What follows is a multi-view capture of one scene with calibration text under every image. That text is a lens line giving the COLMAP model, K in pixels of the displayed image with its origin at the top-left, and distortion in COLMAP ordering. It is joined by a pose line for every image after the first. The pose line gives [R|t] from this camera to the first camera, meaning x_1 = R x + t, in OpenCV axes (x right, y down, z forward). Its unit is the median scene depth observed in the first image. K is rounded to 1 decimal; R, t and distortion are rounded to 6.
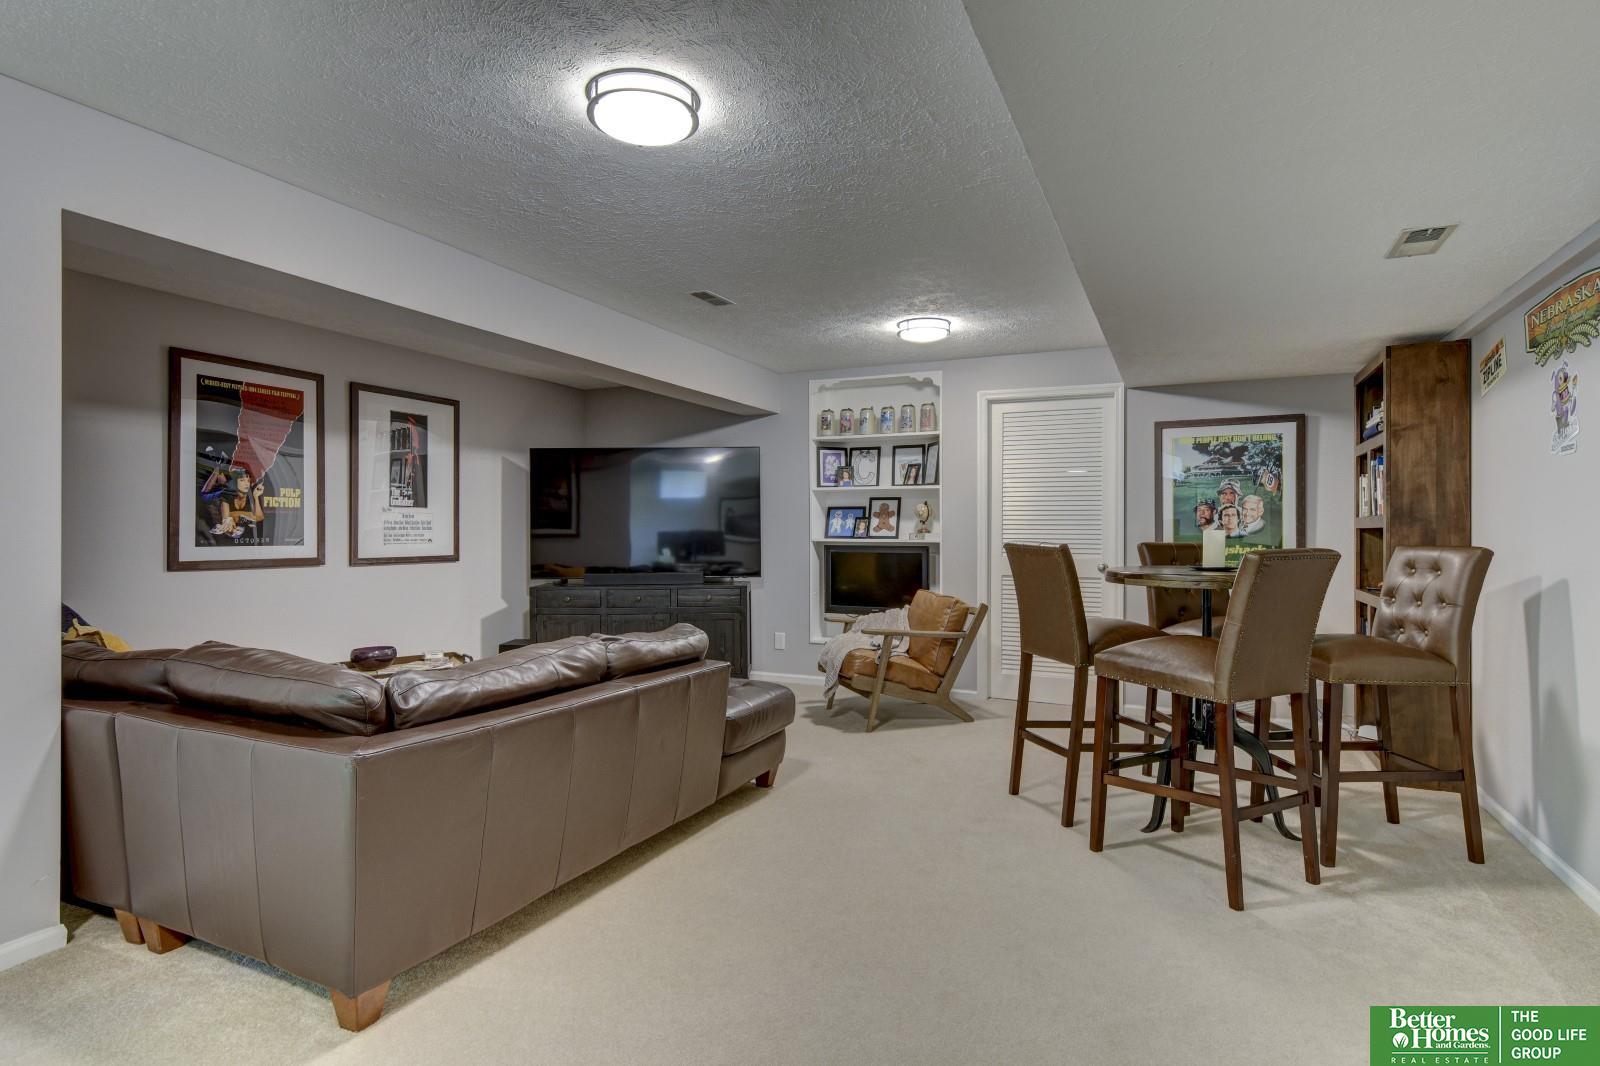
lens RADIAL K [[806.6, 0, 800.3], [0, 806.6, 540.2], [0, 0, 1]] dist [-0.000397, -0.001513]
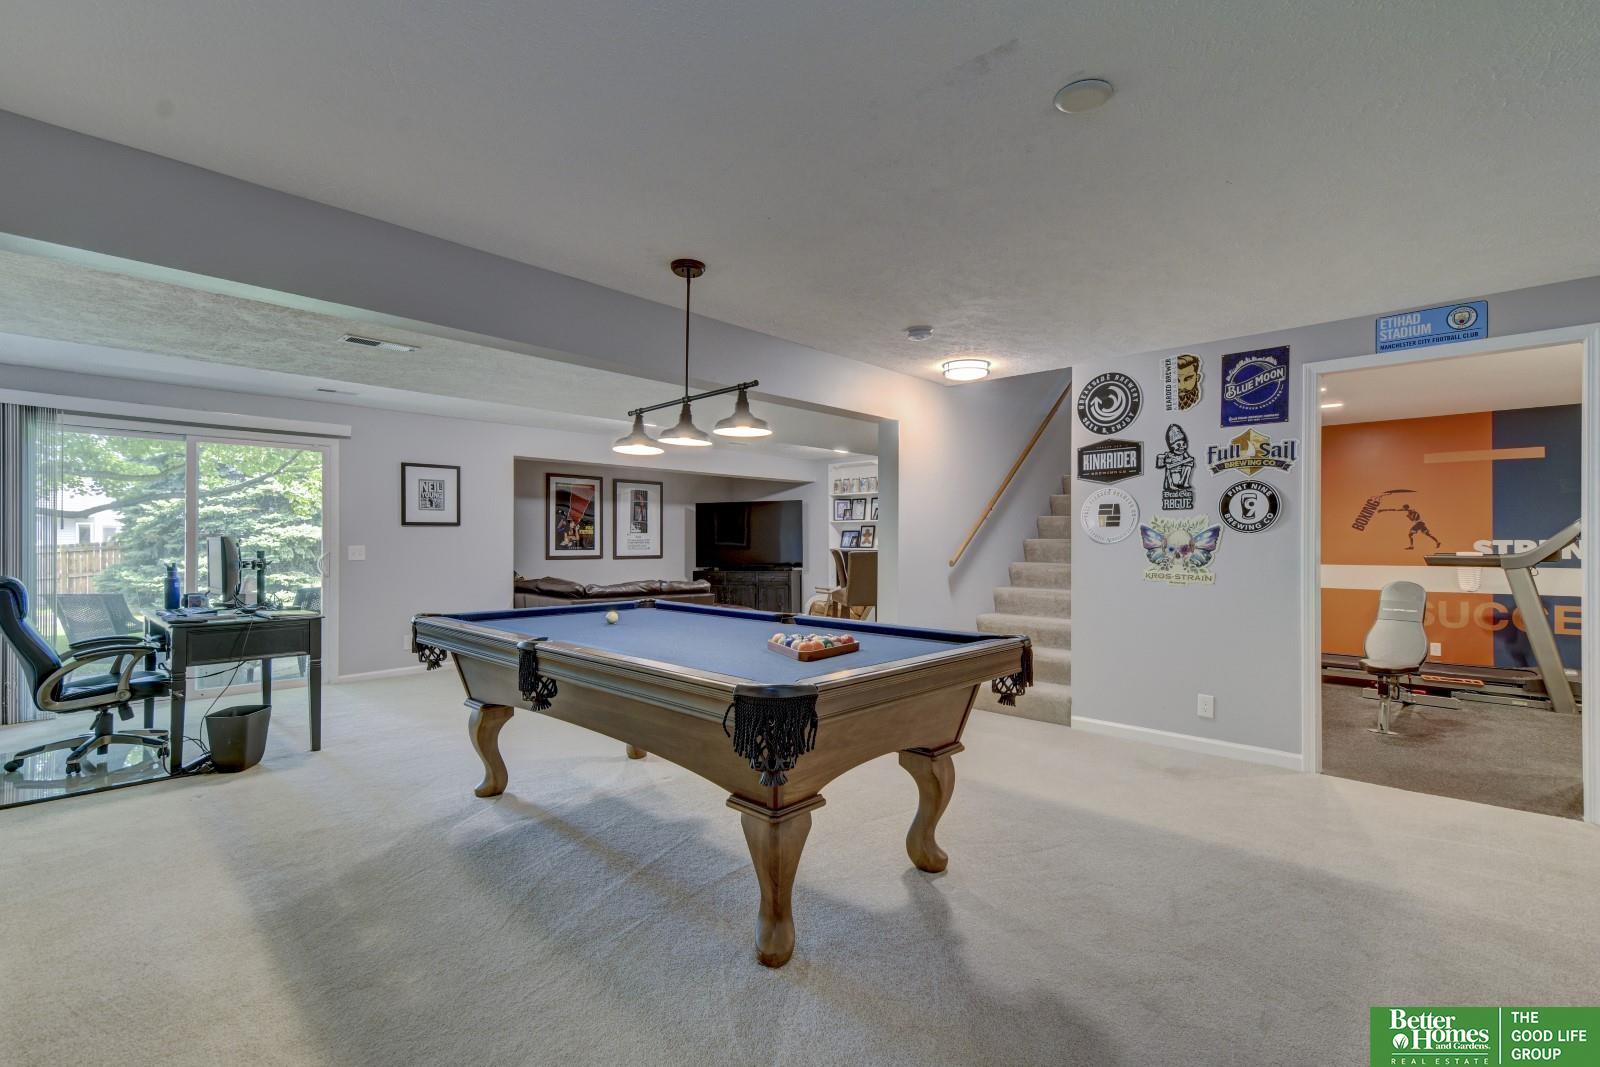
lens RADIAL K [[711.3, 0, 797.8], [0, 711.3, 545.3], [0, 0, 1]] dist [0.002219, 0.000332]
pose [[0.936934, 0.001832, -0.349502, 0.584884], [-0.003868, 0.999979, -0.005127, 0.000727], [0.349485, 0.006156, 0.936922, -0.649796]]
